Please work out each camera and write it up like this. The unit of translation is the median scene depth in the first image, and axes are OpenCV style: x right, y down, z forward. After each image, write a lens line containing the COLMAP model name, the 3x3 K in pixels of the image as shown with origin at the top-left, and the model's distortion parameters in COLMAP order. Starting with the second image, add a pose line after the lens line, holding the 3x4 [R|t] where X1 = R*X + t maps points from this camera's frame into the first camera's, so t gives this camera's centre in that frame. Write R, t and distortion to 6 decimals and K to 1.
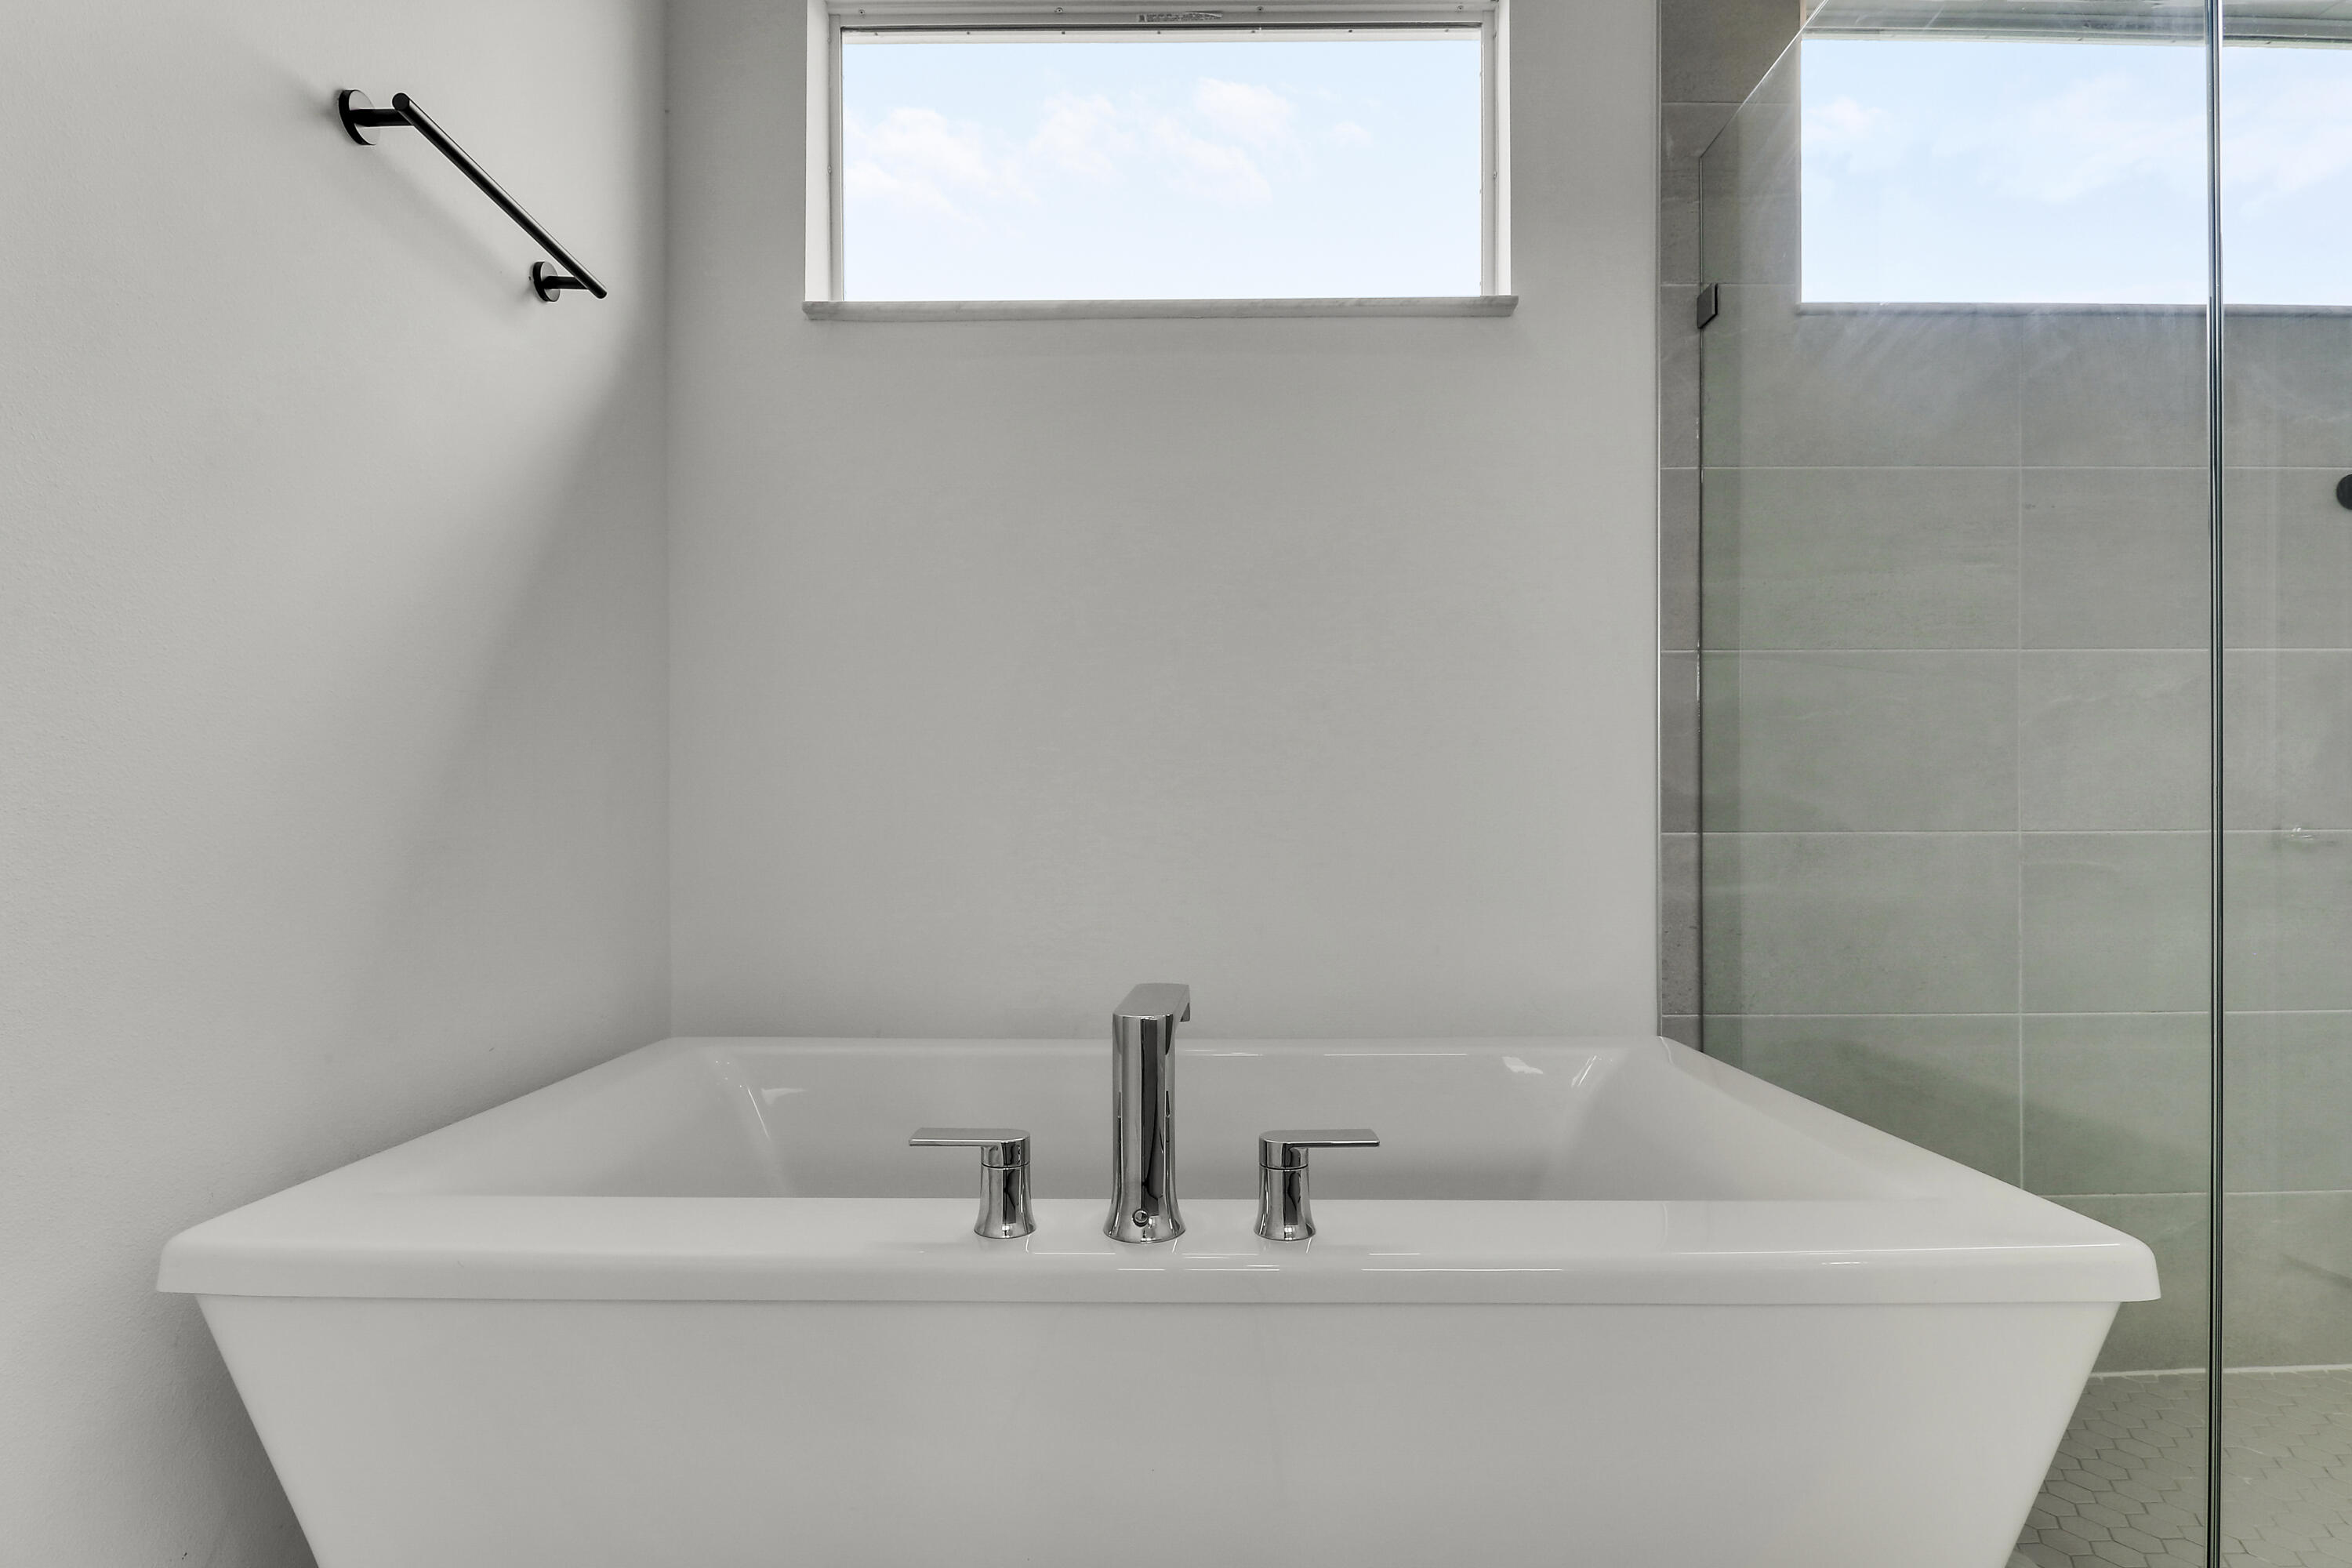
lens RADIAL K [[1102.9, 0, 1179.0], [0, 1102.9, 829.0], [0, 0, 1]] dist [-0.016404, 0.000112]
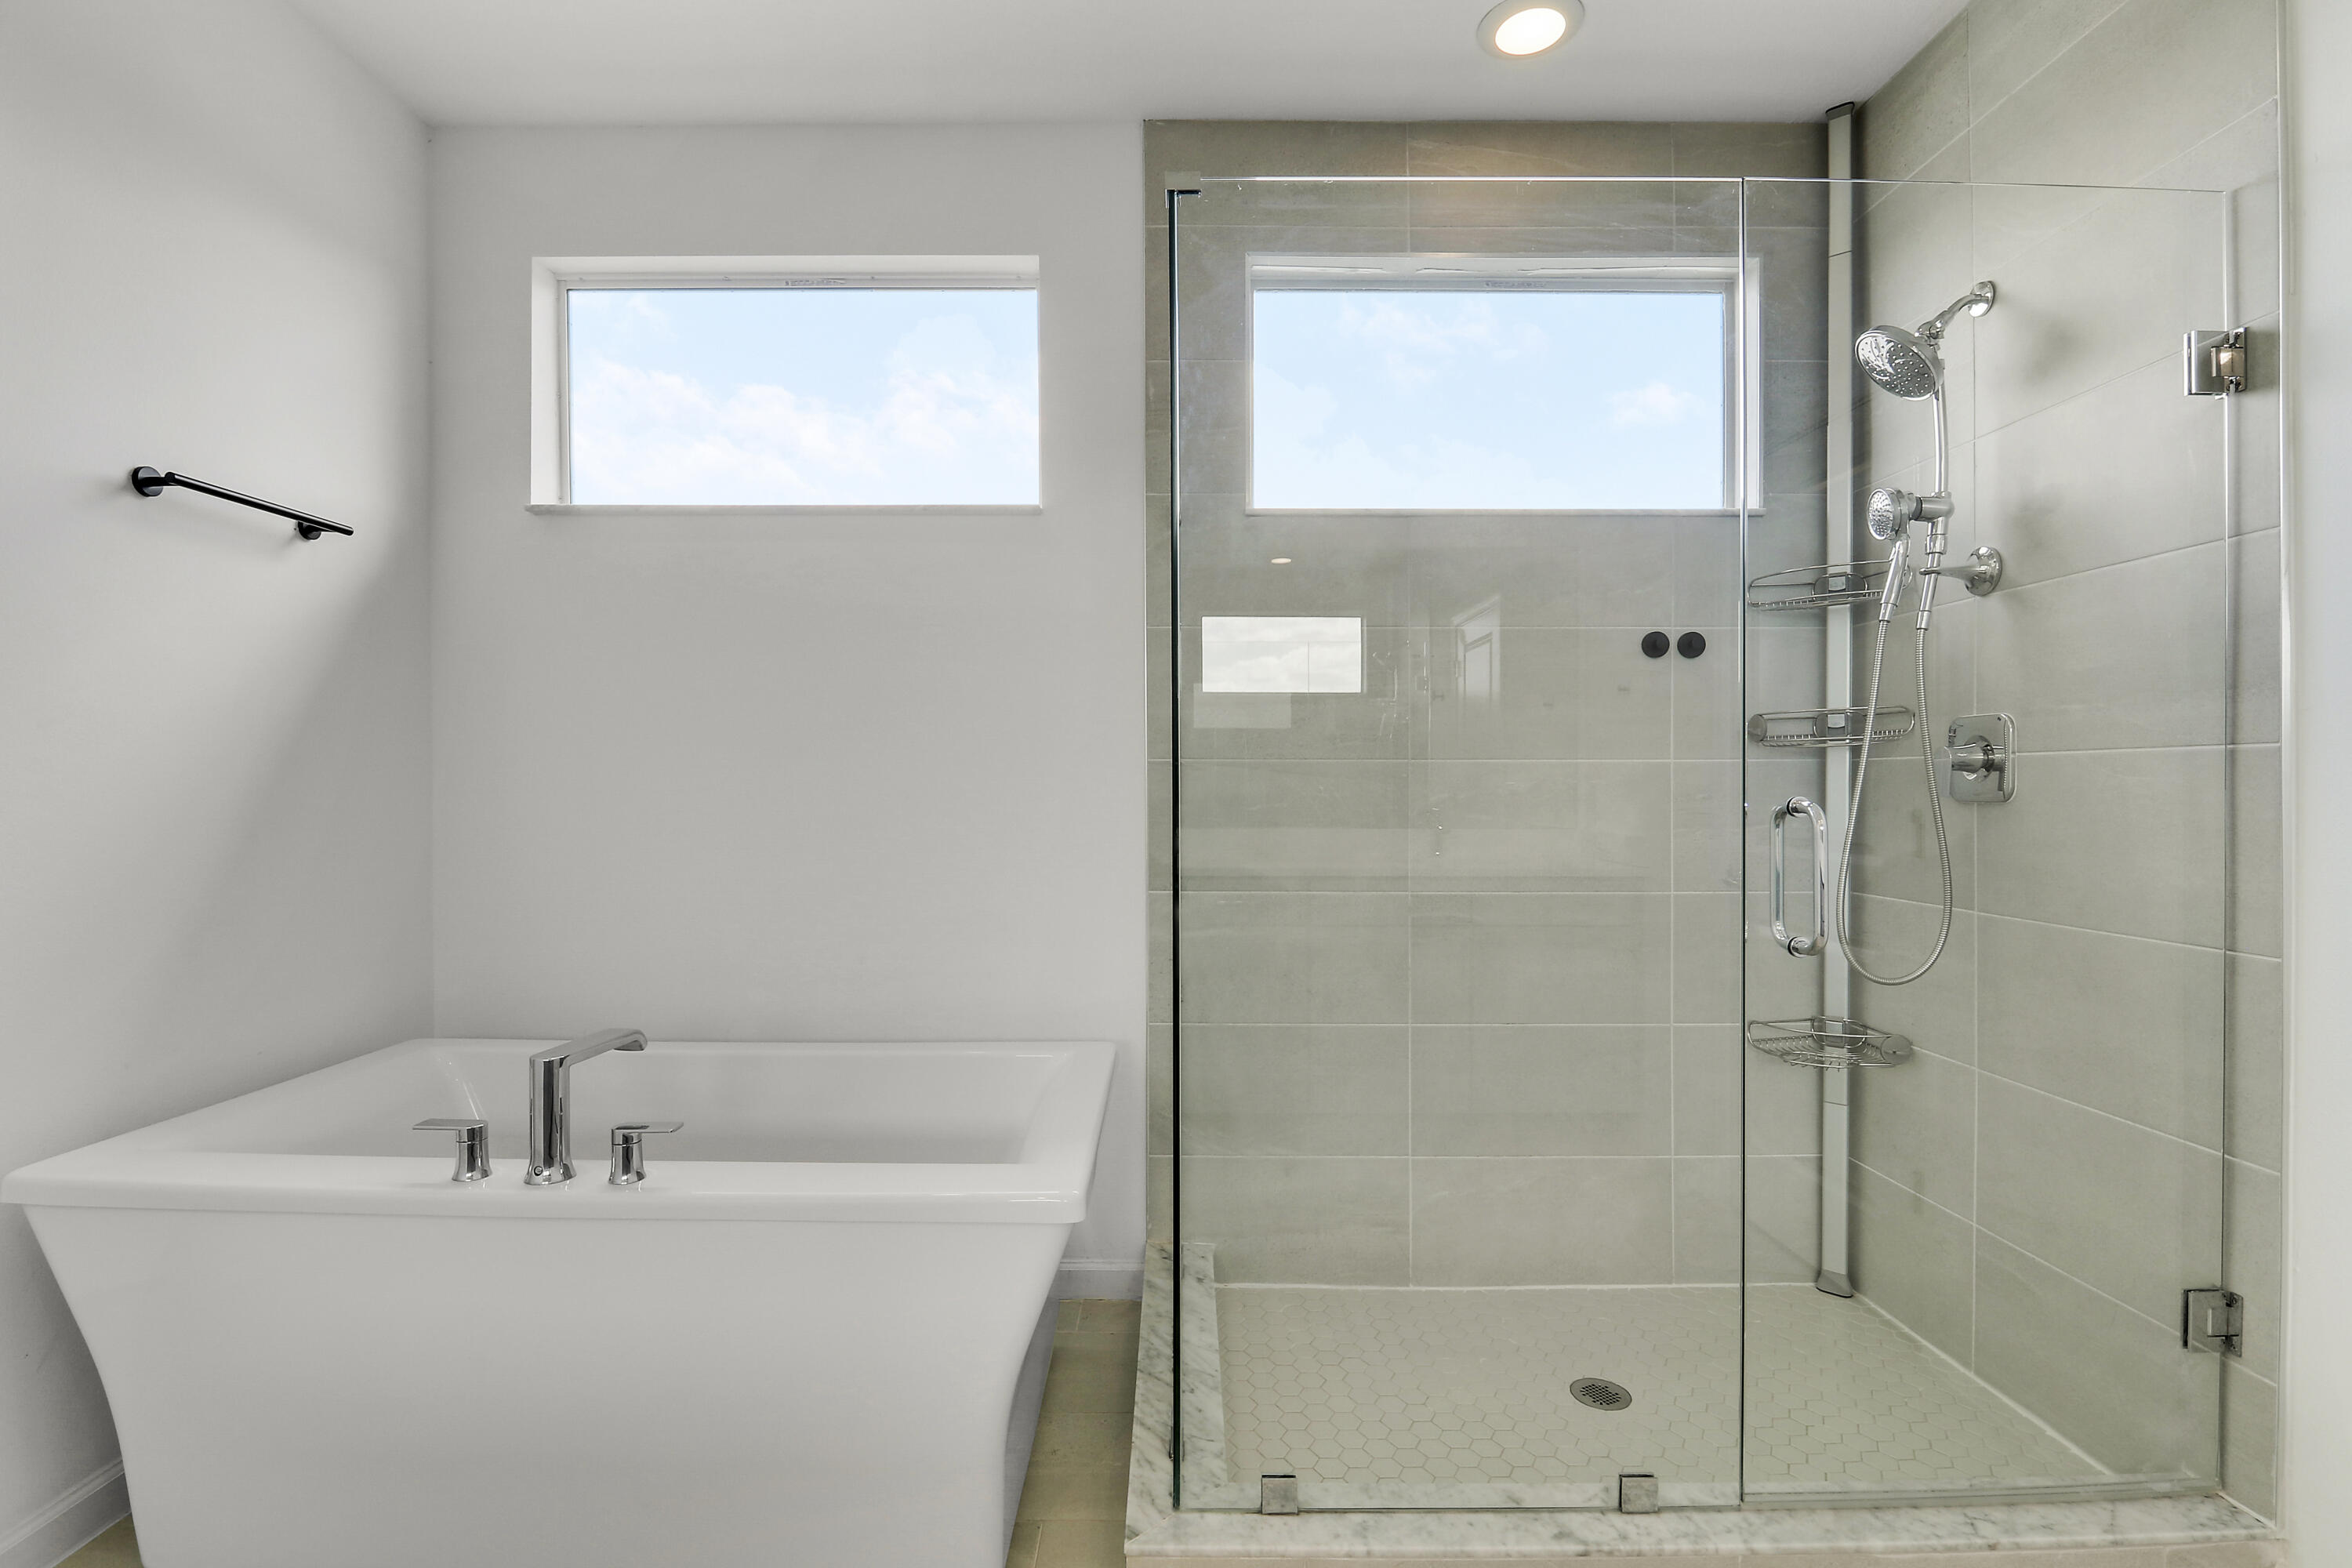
lens RADIAL K [[1080.5, 0, 1176.0], [0, 1080.5, 784.0], [0, 0, 1]] dist [0.000723, -0.010308]
pose [[0.999942, 0.006742, -0.008427, 0.981861], [-0.006645, 0.999912, 0.011517, -0.295295], [0.008504, -0.011460, 0.999898, -0.722078]]
